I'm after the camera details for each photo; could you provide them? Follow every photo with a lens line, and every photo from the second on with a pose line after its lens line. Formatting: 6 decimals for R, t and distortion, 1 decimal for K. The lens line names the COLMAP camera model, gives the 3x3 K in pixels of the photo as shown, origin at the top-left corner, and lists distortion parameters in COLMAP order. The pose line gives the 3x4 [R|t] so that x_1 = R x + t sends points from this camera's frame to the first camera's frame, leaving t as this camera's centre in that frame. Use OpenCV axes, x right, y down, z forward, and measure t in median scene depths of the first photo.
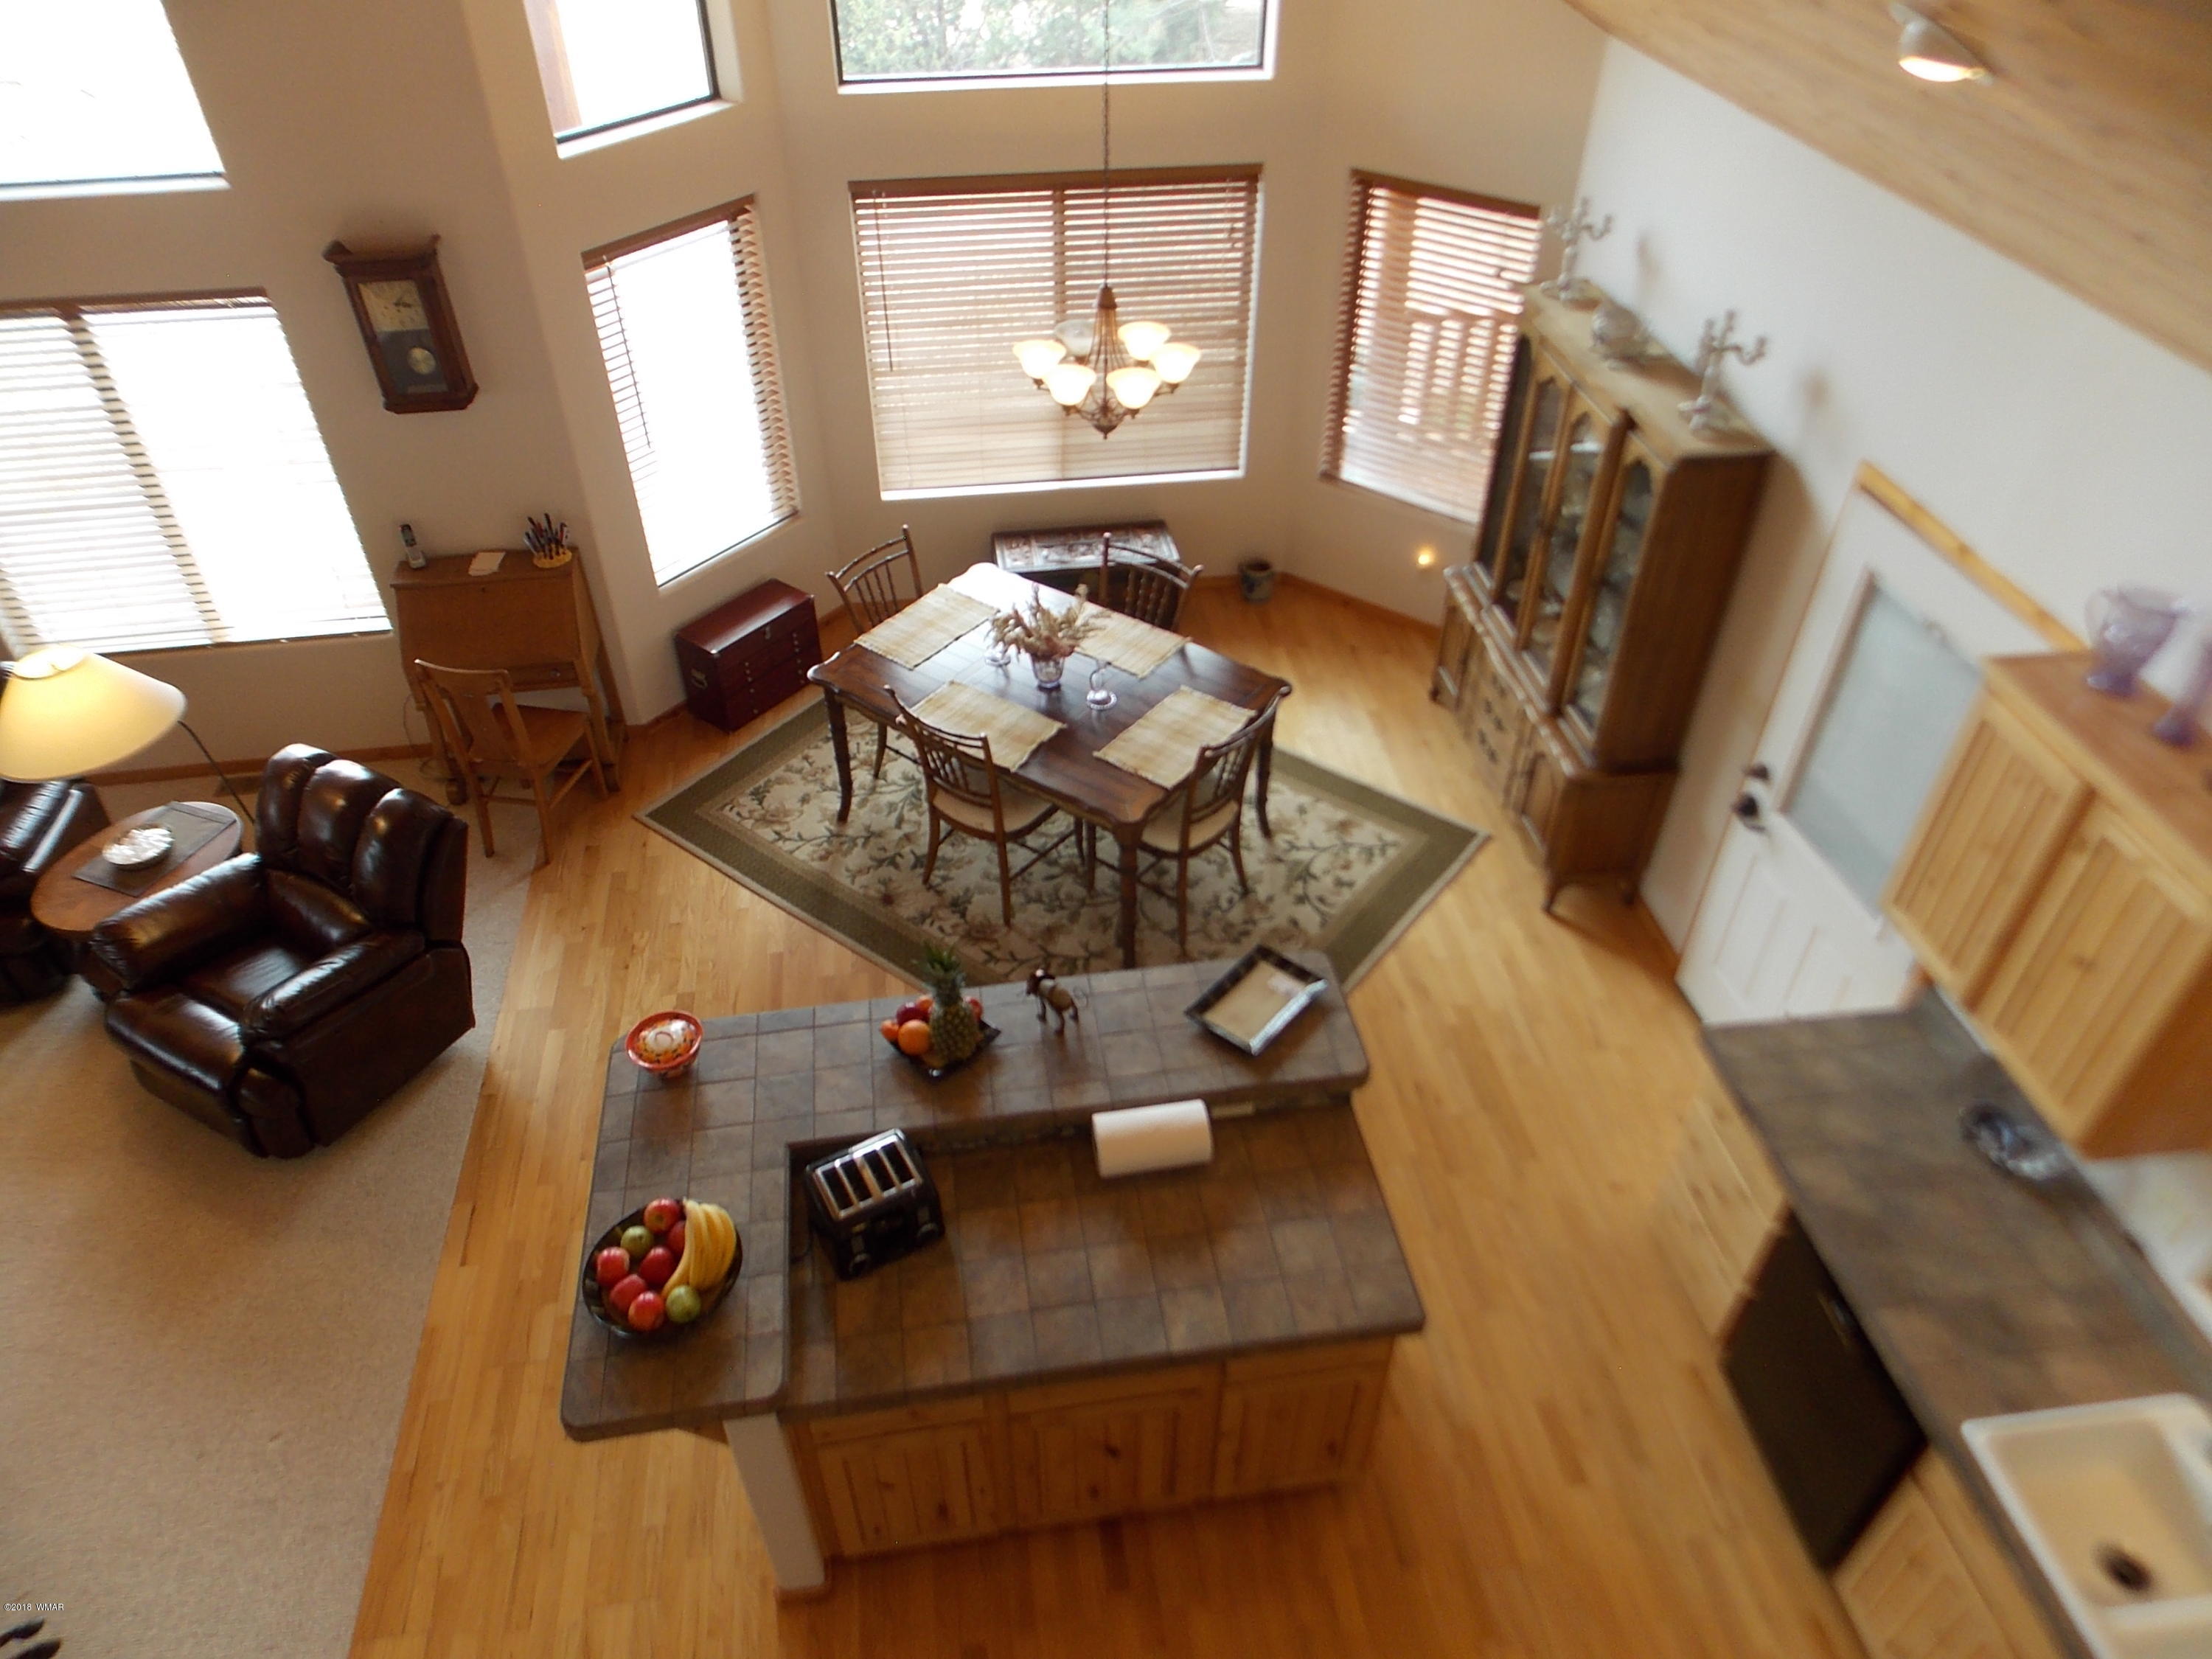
lens RADIAL K [[1461.9, 0, 1103.7], [0, 1461.9, 806.3], [0, 0, 1]] dist [0.007617, -0.003675]
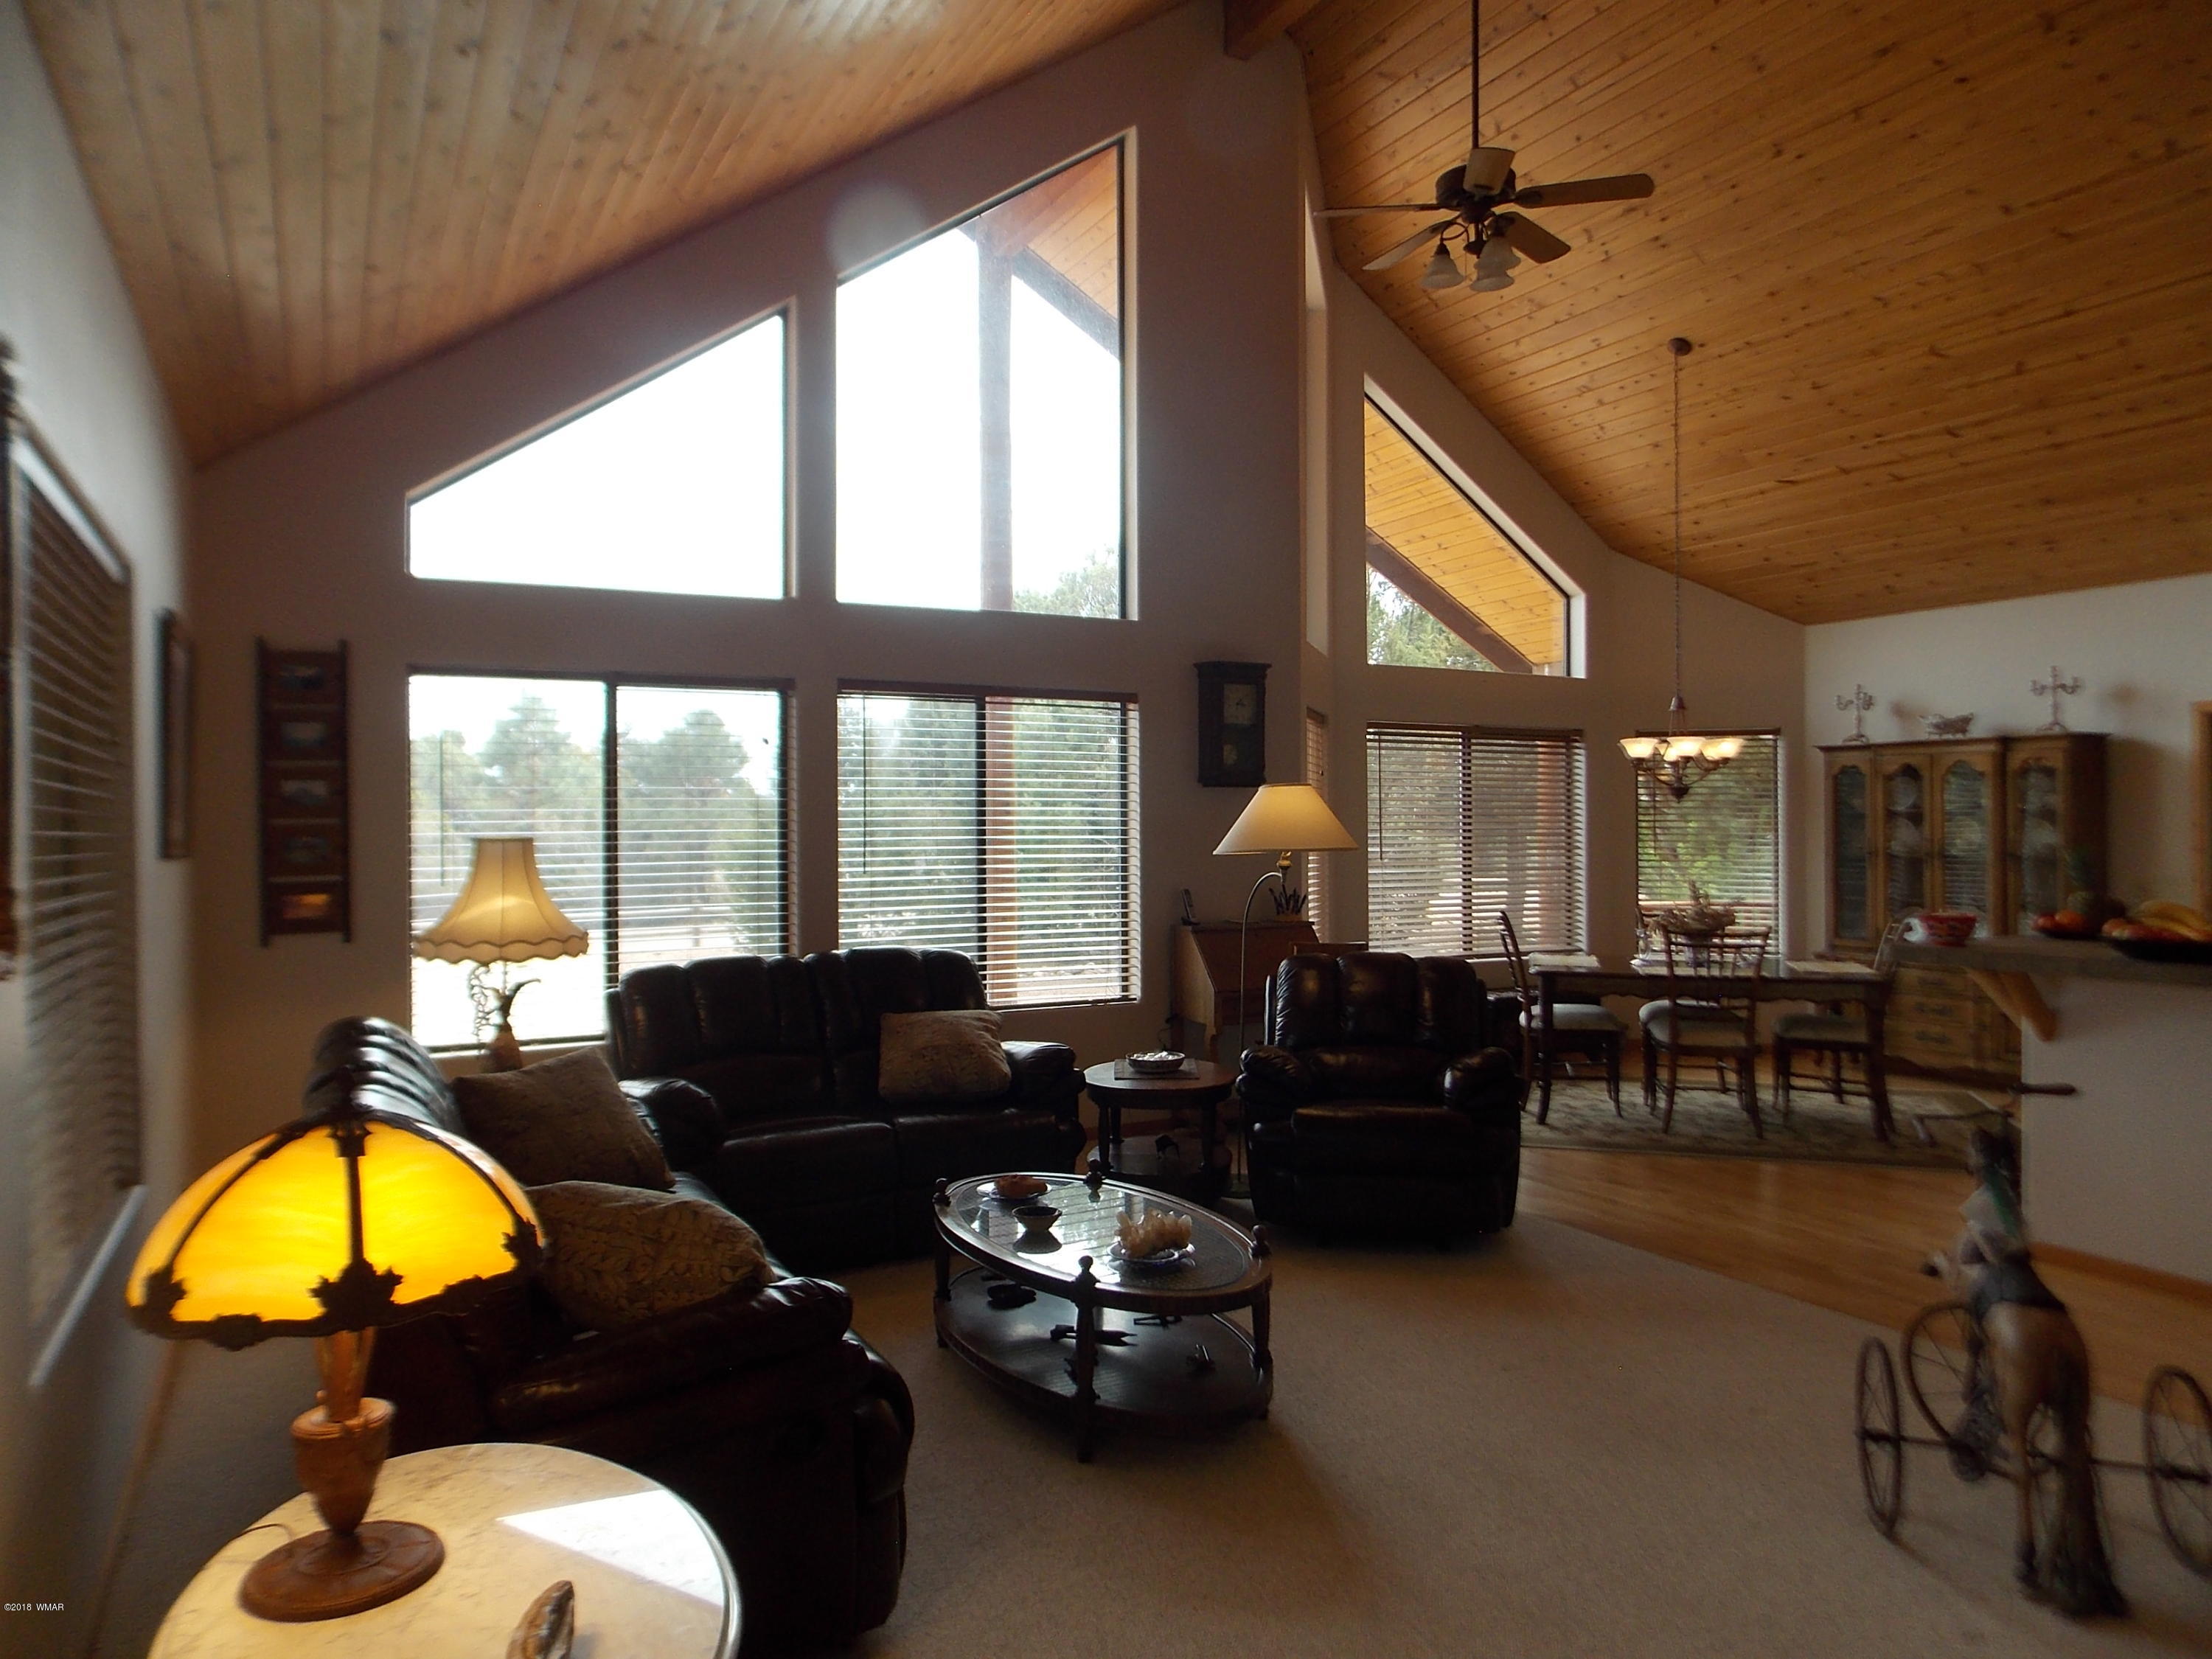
lens RADIAL K [[1461.9, 0, 1102.7], [0, 1461.9, 799.4], [0, 0, 1]] dist [0.007617, -0.003675]
pose [[0.941320, 0.002489, 0.337505, -0.943341], [0.220815, 0.751726, -0.621409, 0.480313], [-0.255258, 0.659471, 0.707065, 0.121861]]
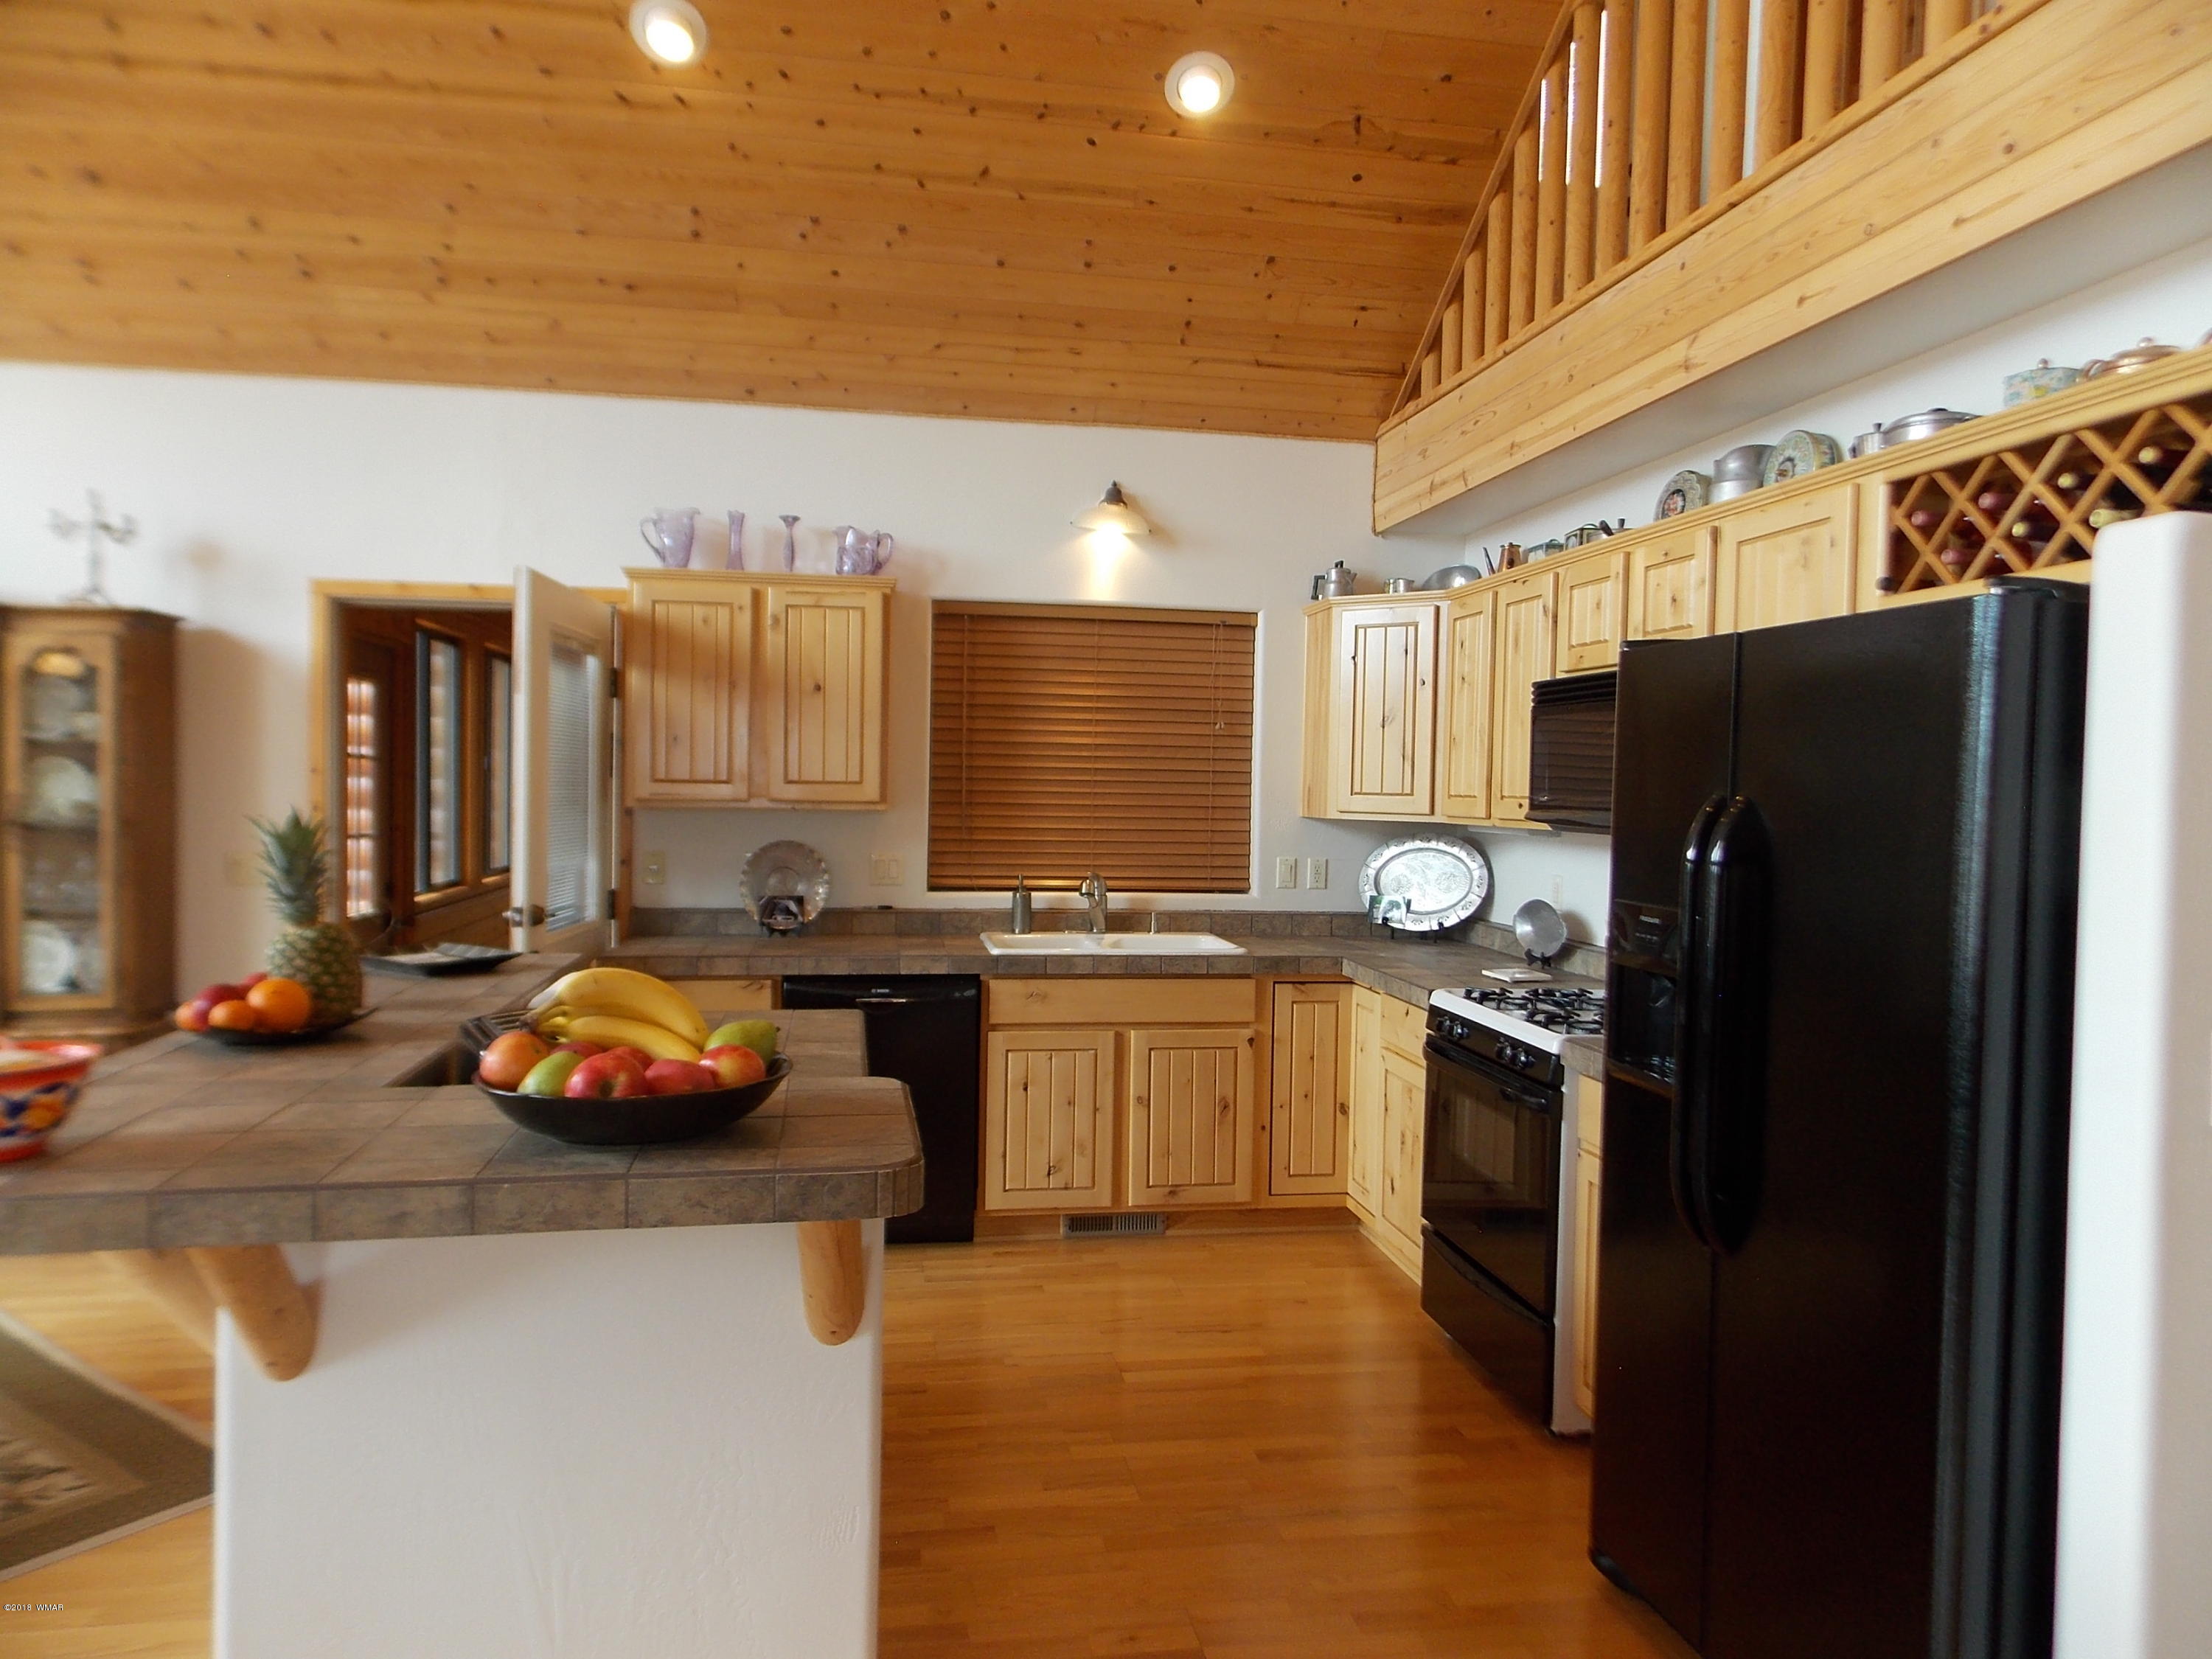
lens RADIAL K [[1461.9, 0, 1085.0], [0, 1461.9, 805.7], [0, 0, 1]] dist [0.007617, -0.003675]
pose [[-0.007510, -0.022112, 0.999727, -0.446548], [0.639849, 0.768191, 0.021798, 0.190653], [-0.768464, 0.639838, 0.008379, 0.467498]]
